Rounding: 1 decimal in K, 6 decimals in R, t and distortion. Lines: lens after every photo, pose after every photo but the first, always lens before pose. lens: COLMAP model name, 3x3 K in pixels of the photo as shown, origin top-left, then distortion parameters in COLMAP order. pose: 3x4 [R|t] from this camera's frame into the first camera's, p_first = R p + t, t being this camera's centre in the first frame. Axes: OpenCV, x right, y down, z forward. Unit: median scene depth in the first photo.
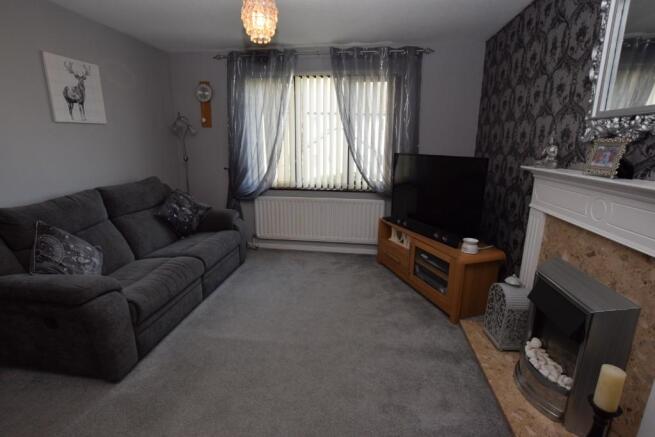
lens RADIAL K [[326.3, 0, 327.5], [0, 326.3, 218.5], [0, 0, 1]] dist [-0.001238, -0.000306]
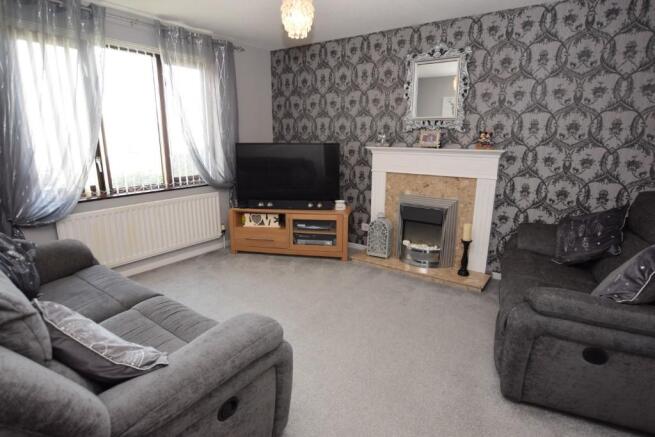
lens RADIAL K [[365.8, 0, 327.5], [0, 365.8, 218.5], [0, 0, 1]] dist [0.004869, 0.000936]
pose [[0.439912, -0.208831, 0.873423, -0.789284], [0.206714, 0.970017, 0.127811, -0.059748], [-0.873926, 0.124323, 0.469890, 0.244016]]
